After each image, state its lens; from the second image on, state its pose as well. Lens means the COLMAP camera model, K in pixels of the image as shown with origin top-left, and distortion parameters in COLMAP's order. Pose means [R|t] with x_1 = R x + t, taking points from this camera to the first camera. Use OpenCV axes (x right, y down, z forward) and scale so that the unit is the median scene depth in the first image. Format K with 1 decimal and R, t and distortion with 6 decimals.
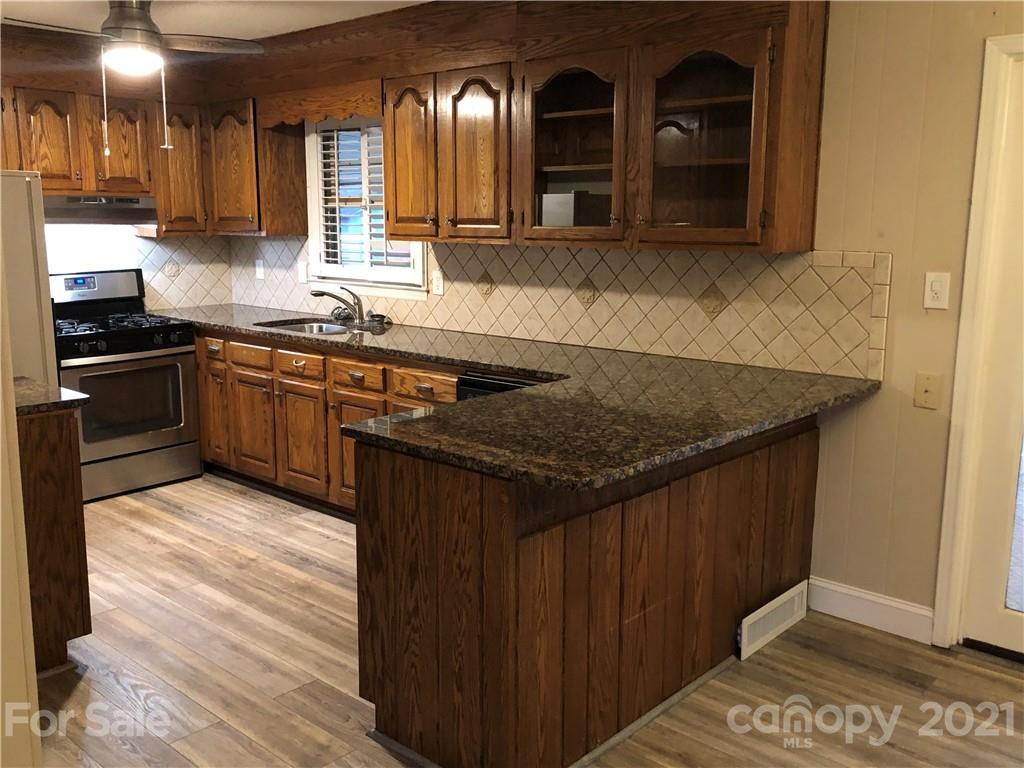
lens RADIAL K [[920.7, 0, 511.9], [0, 920.7, 380.1], [0, 0, 1]] dist [0.019978, -0.030777]
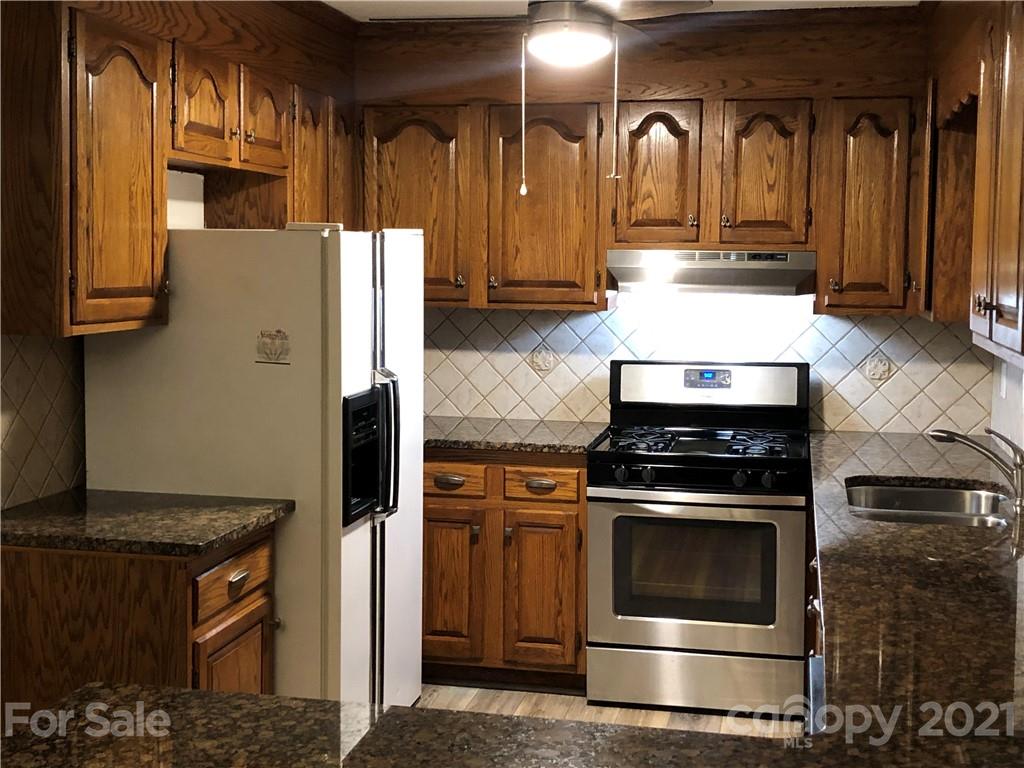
lens RADIAL K [[1338.4, 0, 531.8], [0, 1338.4, 376.9], [0, 0, 1]] dist [0.065037, 0.000000]
pose [[0.505388, 0.081076, -0.859075, 0.369693], [-0.161841, 0.986815, -0.002078, -0.101628], [0.847579, 0.140084, 0.511846, 0.480187]]
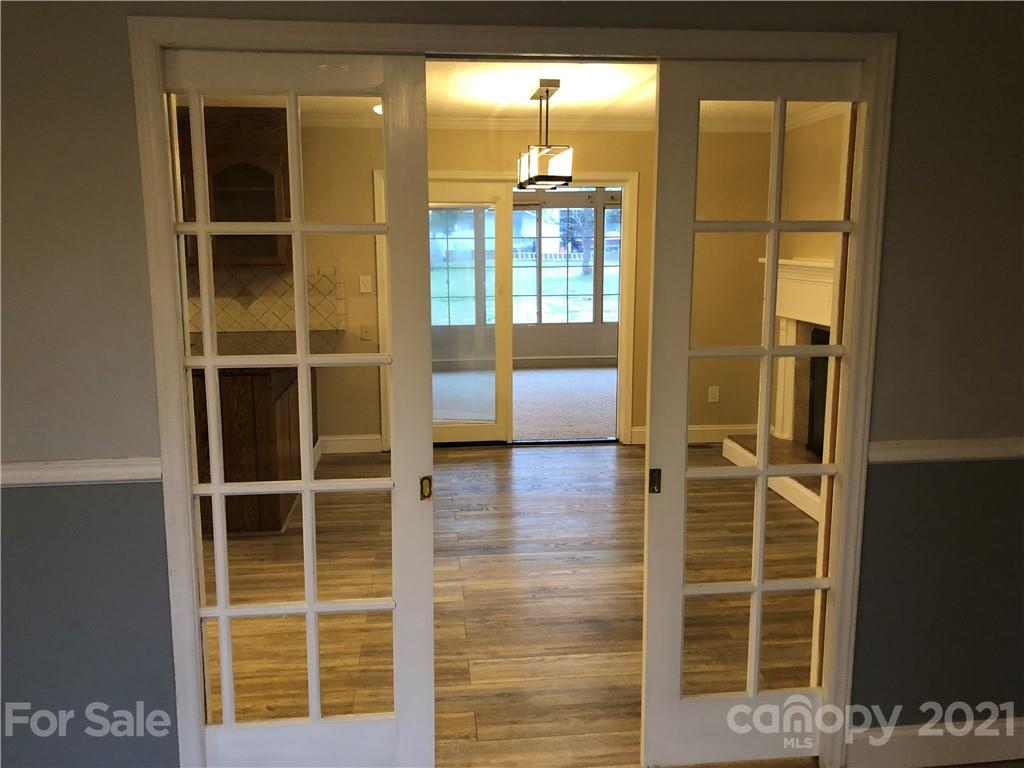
lens RADIAL K [[843.0, 0, 510.1], [0, 843.0, 380.5], [0, 0, 1]] dist [0.018901, 0.004930]
pose [[0.670836, -0.132420, 0.729687, -0.563059], [0.138057, 0.989029, 0.052562, 0.049129], [-0.728642, 0.065478, 0.681758, -0.408310]]
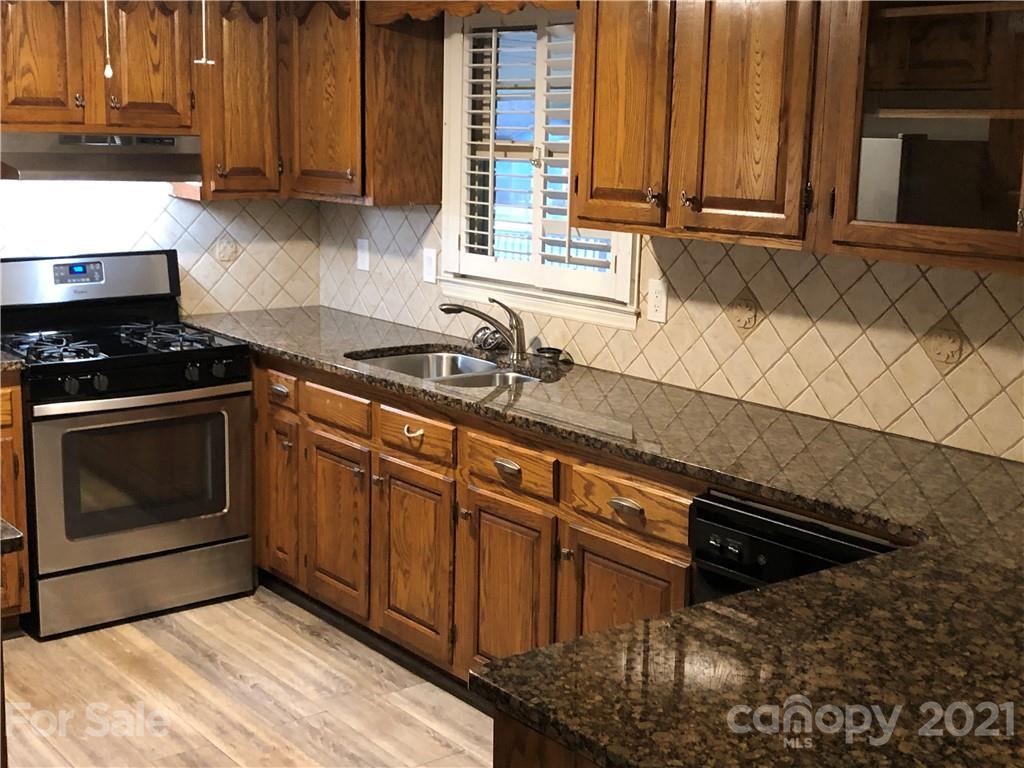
lens RADIAL K [[1338.4, 0, 509.6], [0, 1338.4, 391.3], [0, 0, 1]] dist [0.065037, 0.000000]
pose [[0.984637, 0.048981, -0.167601, -0.032455], [-0.046615, 0.998750, 0.018027, -0.067266], [0.168275, -0.009937, 0.985690, 0.187753]]
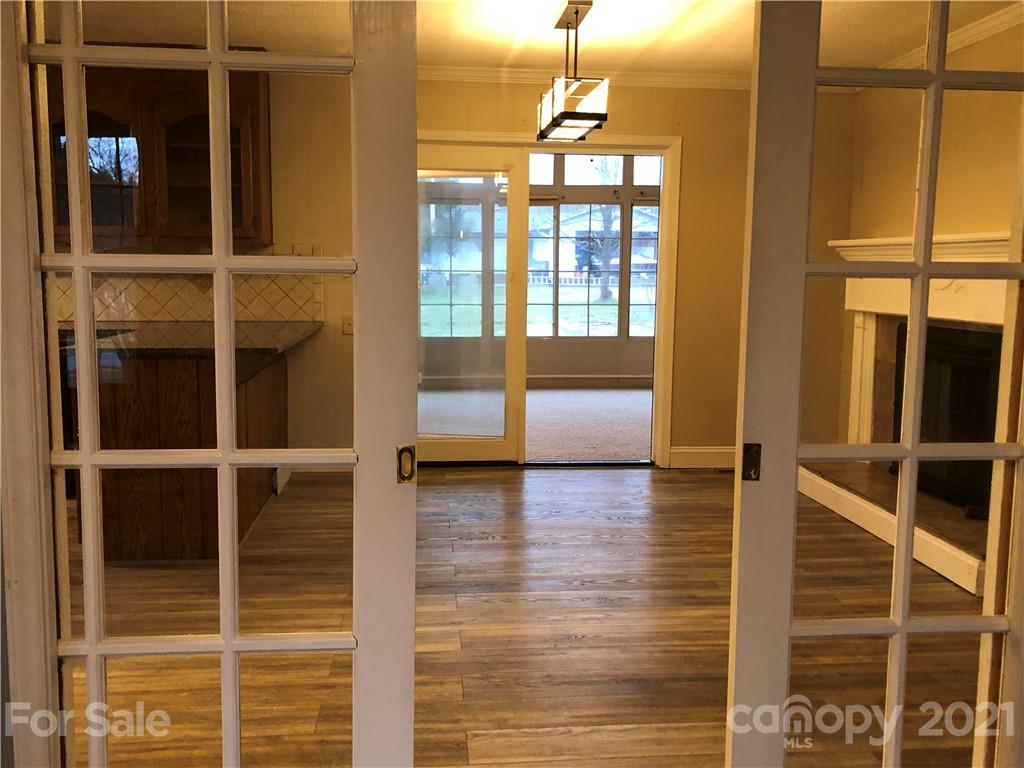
lens RADIAL K [[920.7, 0, 508.9], [0, 920.7, 385.3], [0, 0, 1]] dist [0.019978, -0.030777]
pose [[0.679638, -0.093346, 0.727584, -0.464075], [0.123021, 0.992327, 0.012397, 0.105779], [-0.723158, 0.081083, 0.685906, -0.296778]]
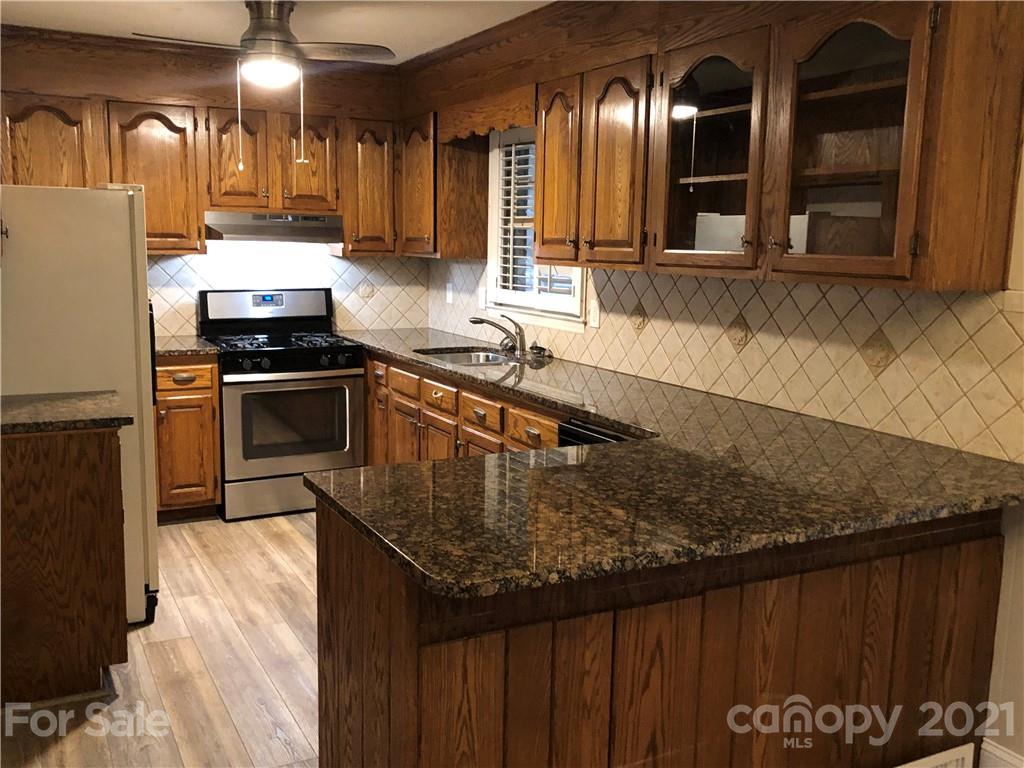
lens RADIAL K [[952.0, 0, 530.1], [0, 952.0, 393.8], [0, 0, 1]] dist [0.008058, 0.000000]
pose [[0.942759, 0.068176, -0.326432, 0.179354], [-0.074748, 0.997173, -0.007618, -0.020470], [0.324990, 0.031582, 0.945190, 0.140373]]
